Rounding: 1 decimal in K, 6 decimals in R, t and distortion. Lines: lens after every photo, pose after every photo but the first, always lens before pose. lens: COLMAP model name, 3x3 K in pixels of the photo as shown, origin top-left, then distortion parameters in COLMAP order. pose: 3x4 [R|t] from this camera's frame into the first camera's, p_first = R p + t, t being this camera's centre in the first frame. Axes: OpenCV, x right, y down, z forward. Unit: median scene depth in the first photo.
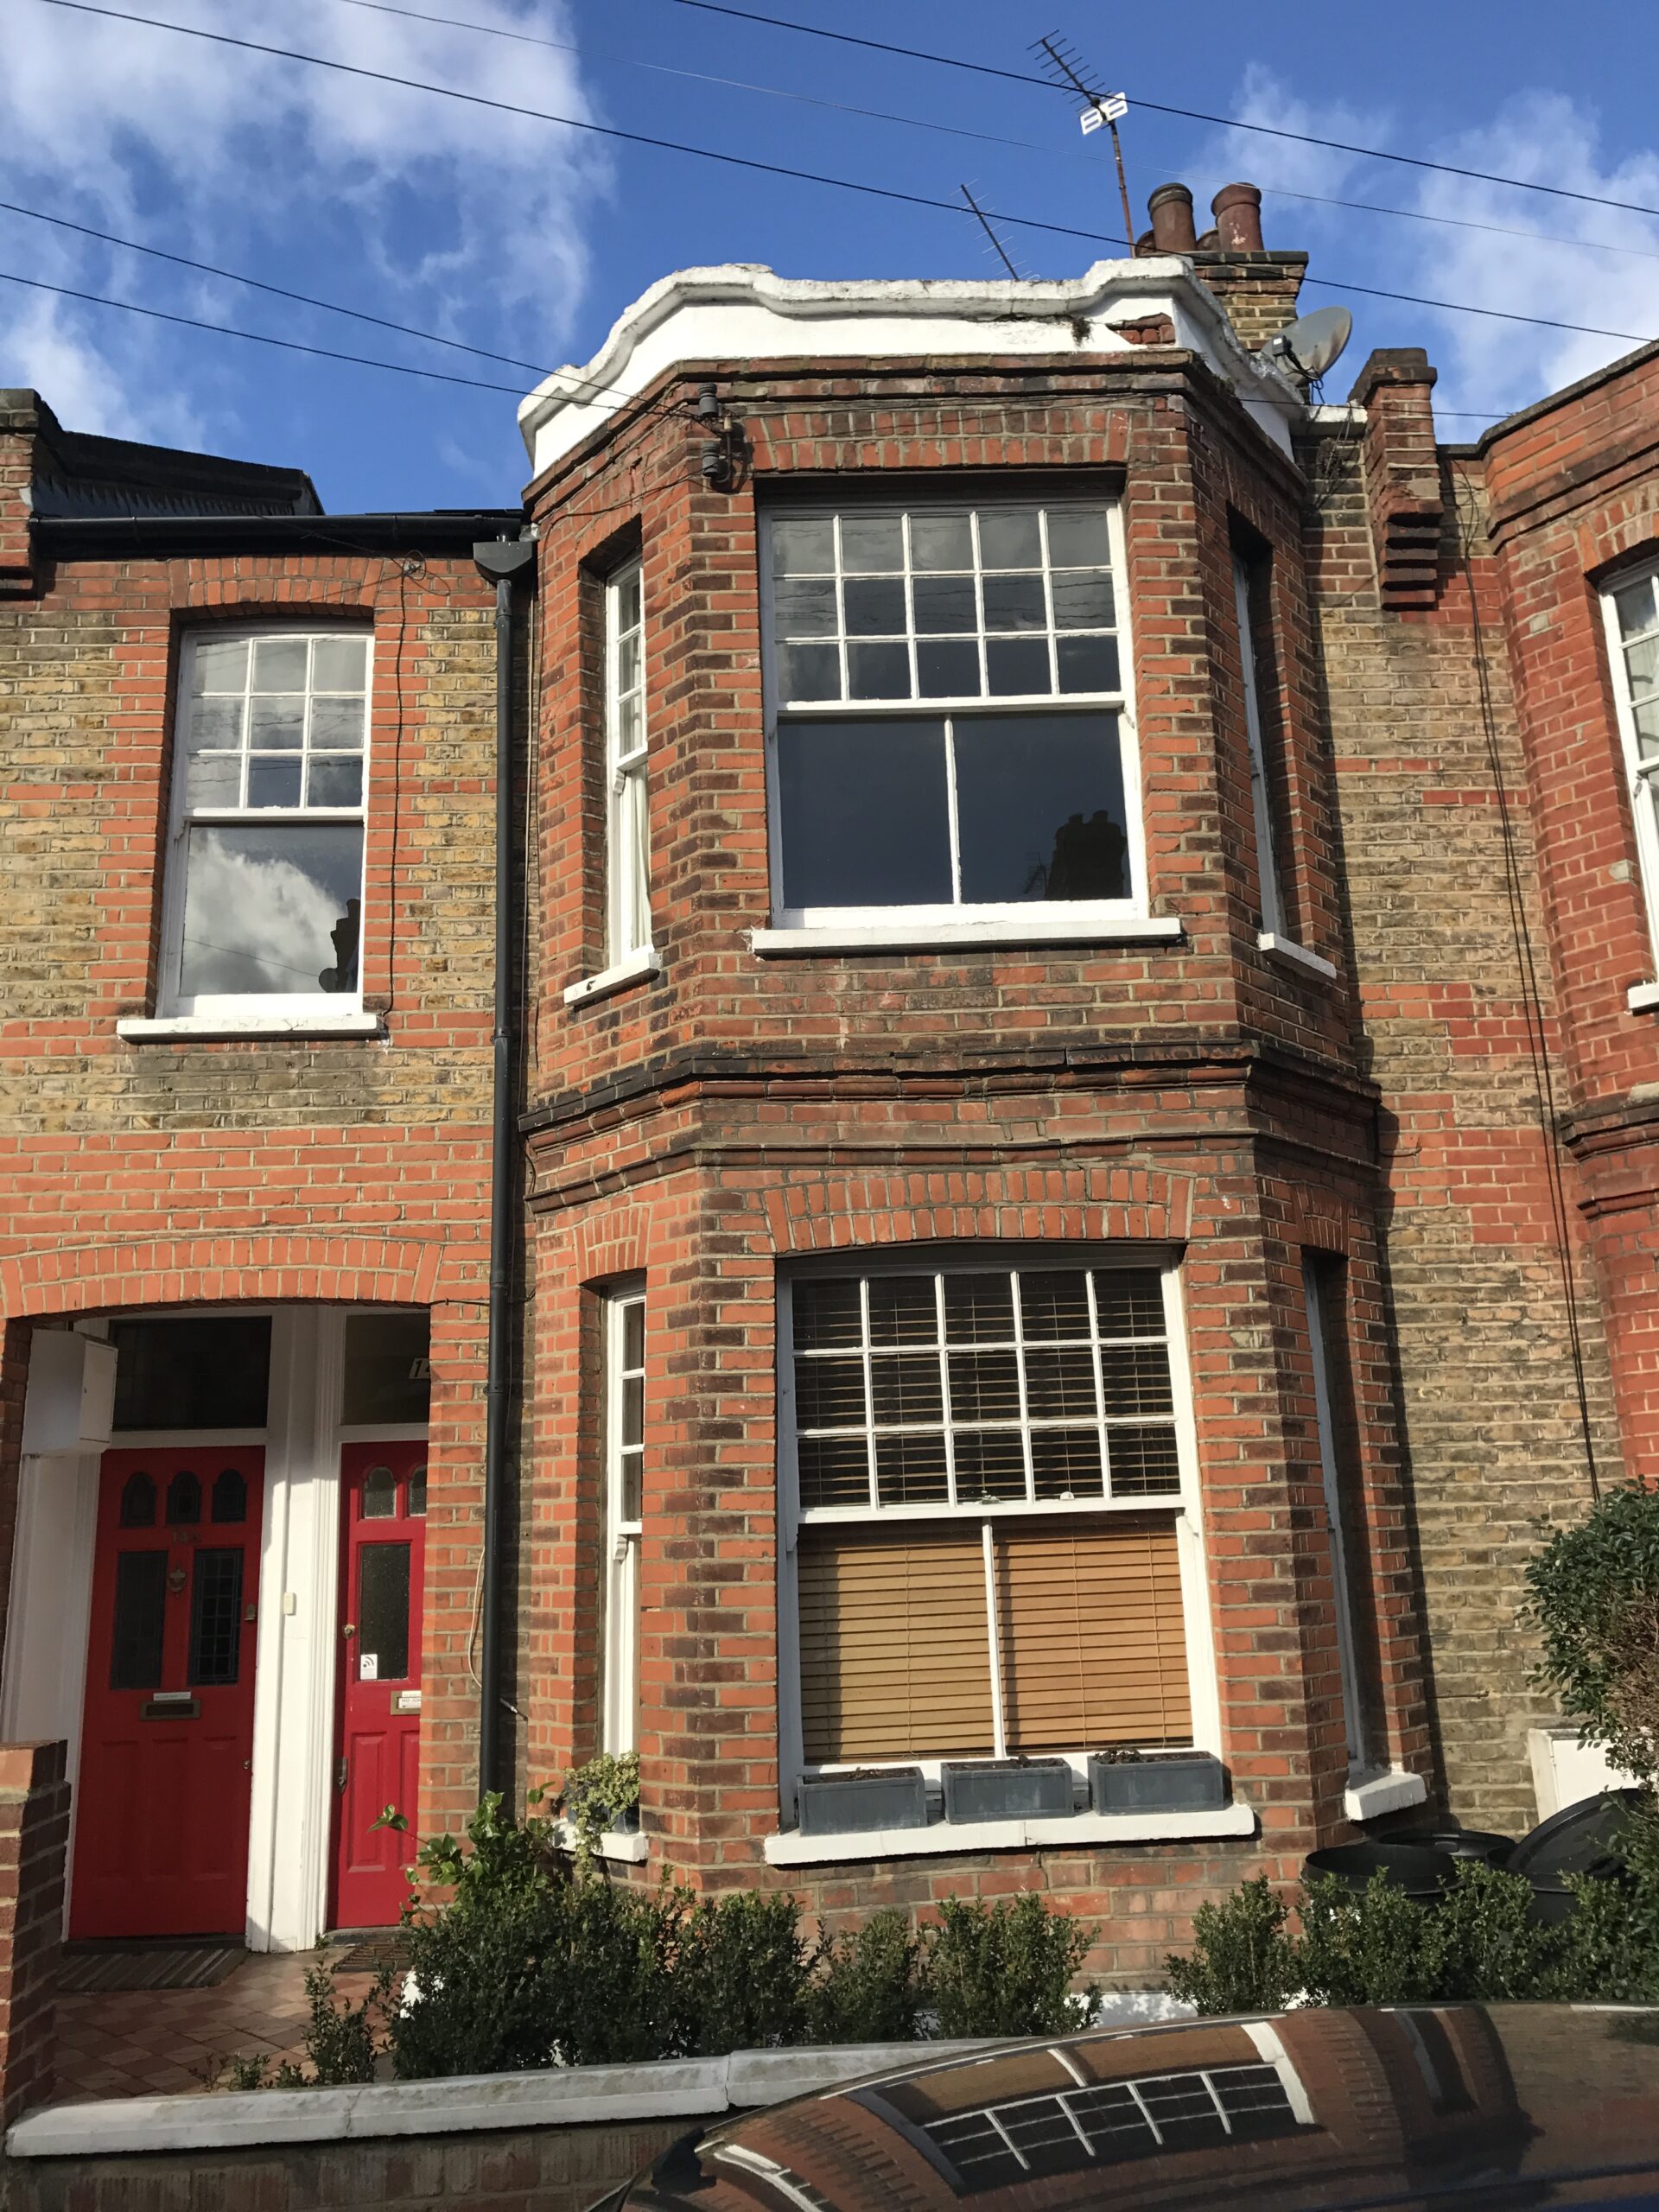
lens RADIAL K [[1788.5, 0, 790.6], [0, 1788.5, 1103.0], [0, 0, 1]] dist [0.006237, -0.000129]
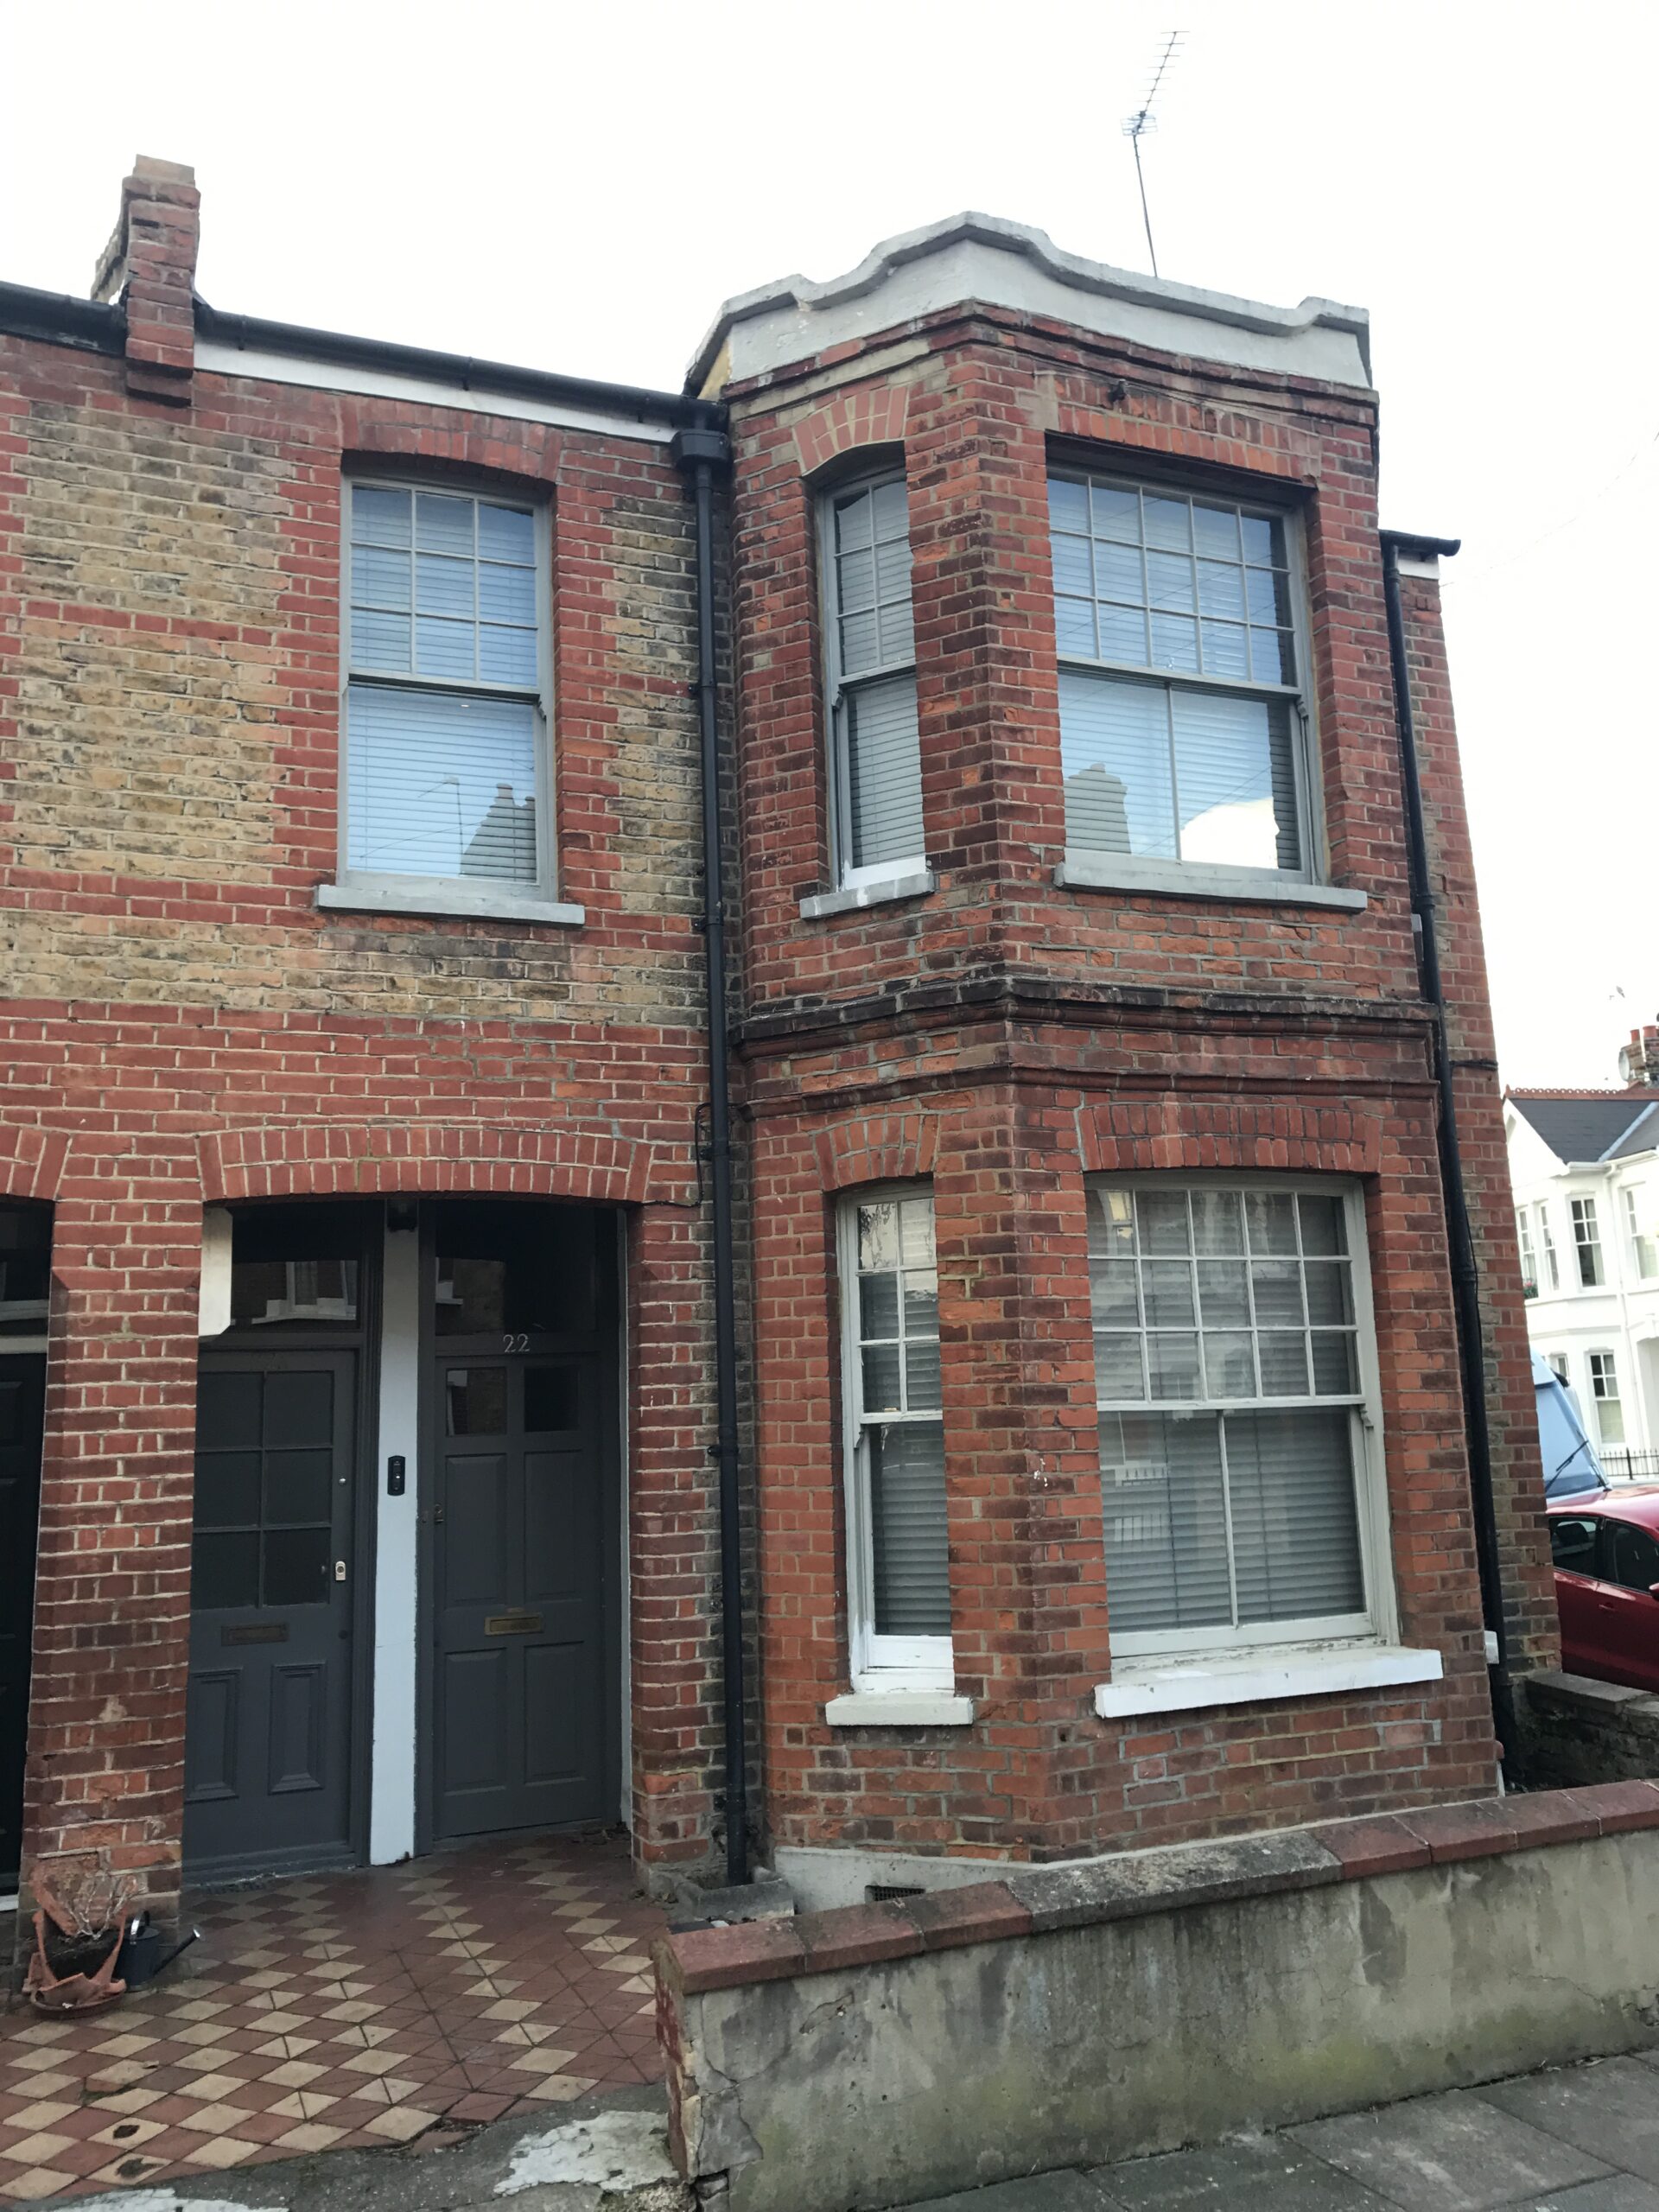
lens RADIAL K [[1770.8, 0, 775.8], [0, 1770.8, 1105.8], [0, 0, 1]] dist [0.007978, 0.002606]
pose [[0.950842, 0.055479, 0.304665, -0.437828], [-0.071274, 0.996615, 0.040961, 0.012950], [-0.301362, -0.060663, 0.951578, 0.033490]]
